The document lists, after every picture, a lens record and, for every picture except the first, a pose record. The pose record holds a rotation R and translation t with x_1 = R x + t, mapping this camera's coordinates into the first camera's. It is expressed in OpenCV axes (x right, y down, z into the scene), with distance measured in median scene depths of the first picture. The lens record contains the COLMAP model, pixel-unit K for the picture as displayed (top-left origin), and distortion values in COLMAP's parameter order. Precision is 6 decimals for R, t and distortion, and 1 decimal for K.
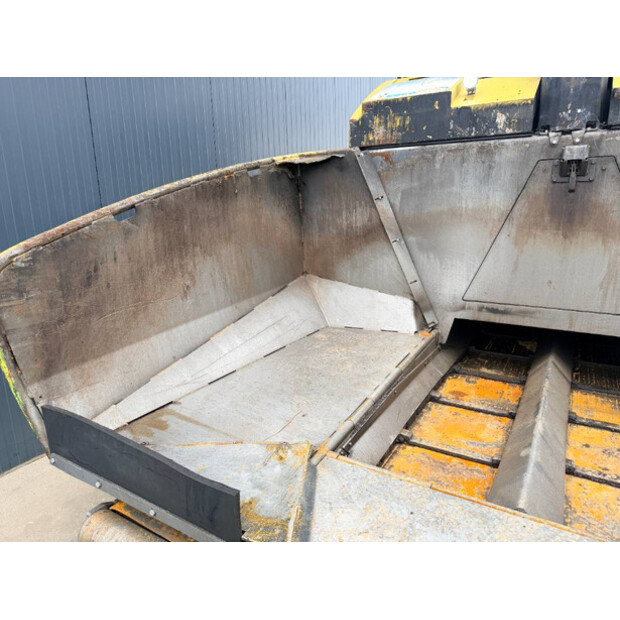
lens RADIAL K [[434.6, 0, 305.6], [0, 434.6, 312.4], [0, 0, 1]] dist [0.039438, -0.059942]
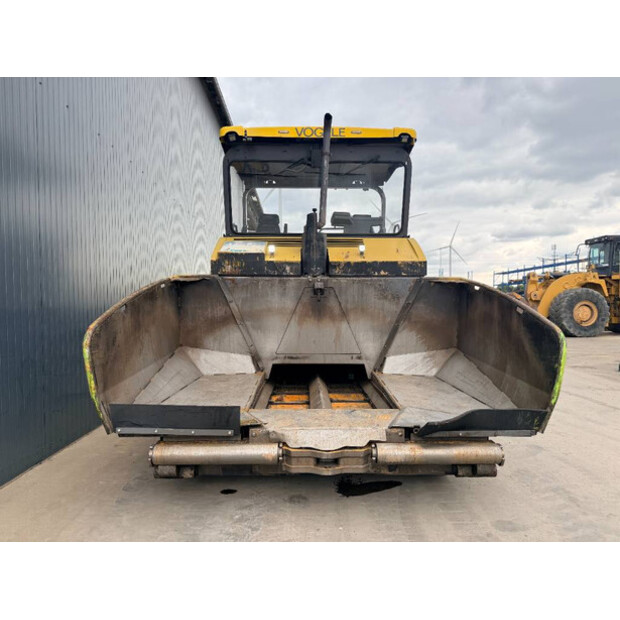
lens RADIAL K [[434.6, 0, 313.0], [0, 434.6, 311.1], [0, 0, 1]] dist [0.039438, -0.059942]
pose [[0.839453, 0.008558, 0.543365, -0.618794], [0.112271, 0.975574, -0.188816, 0.190097], [-0.531708, 0.219506, 0.817987, -0.790254]]
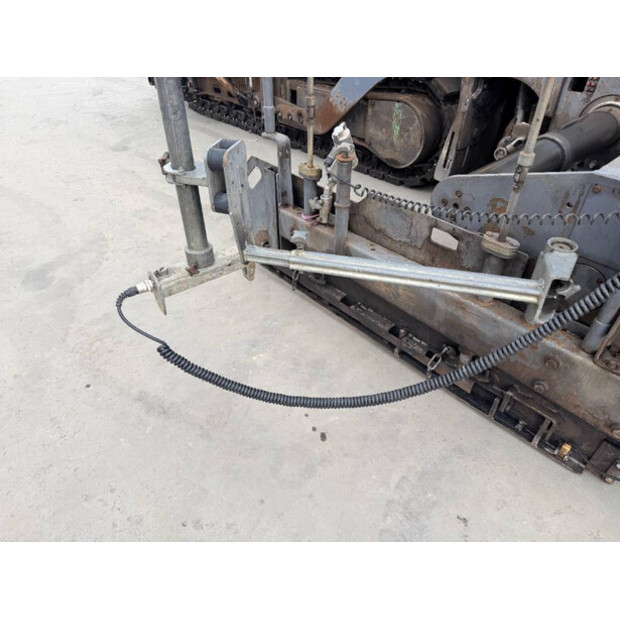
lens RADIAL K [[434.6, 0, 313.8], [0, 434.6, 312.7], [0, 0, 1]] dist [0.039438, -0.059942]
pose [[-0.260233, 0.602406, -0.754577, 2.733390], [-0.220477, 0.723782, 0.653858, -0.276689], [0.940037, 0.336522, -0.055535, 1.418371]]
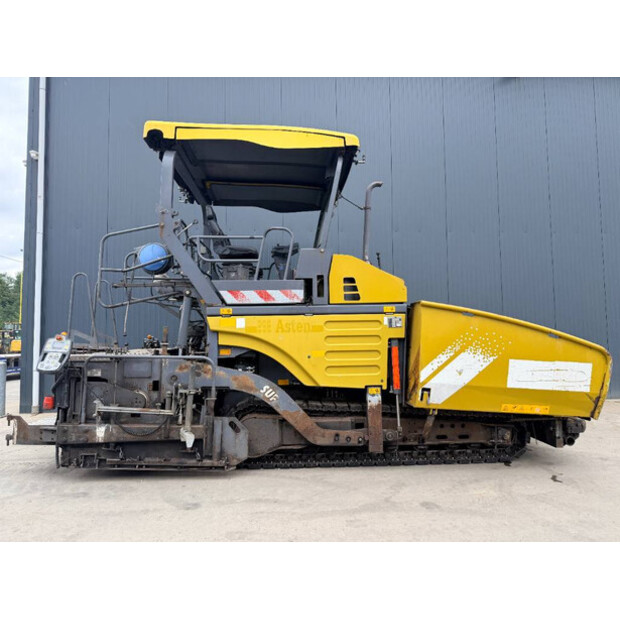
lens RADIAL K [[434.6, 0, 308.0], [0, 434.6, 308.3], [0, 0, 1]] dist [0.039438, -0.059942]
pose [[0.584132, -0.031610, -0.811043, 2.898170], [-0.186170, 0.967383, -0.171787, 0.006900], [0.790020, 0.251338, 0.559194, -0.339025]]
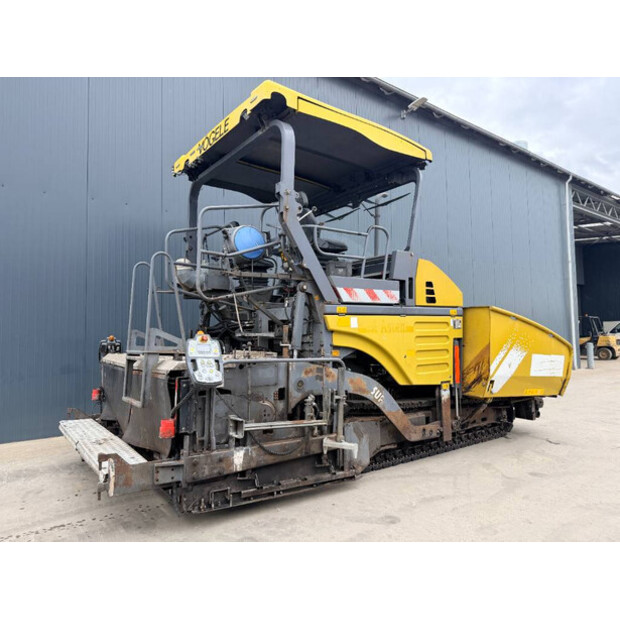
lens RADIAL K [[434.6, 0, 310.1], [0, 434.6, 308.8], [0, 0, 1]] dist [0.039438, -0.059942]
pose [[0.926720, -0.009564, -0.375630, 1.608025], [-0.094709, 0.961455, -0.258137, 0.240172], [0.363621, 0.274796, 0.890094, -1.235196]]
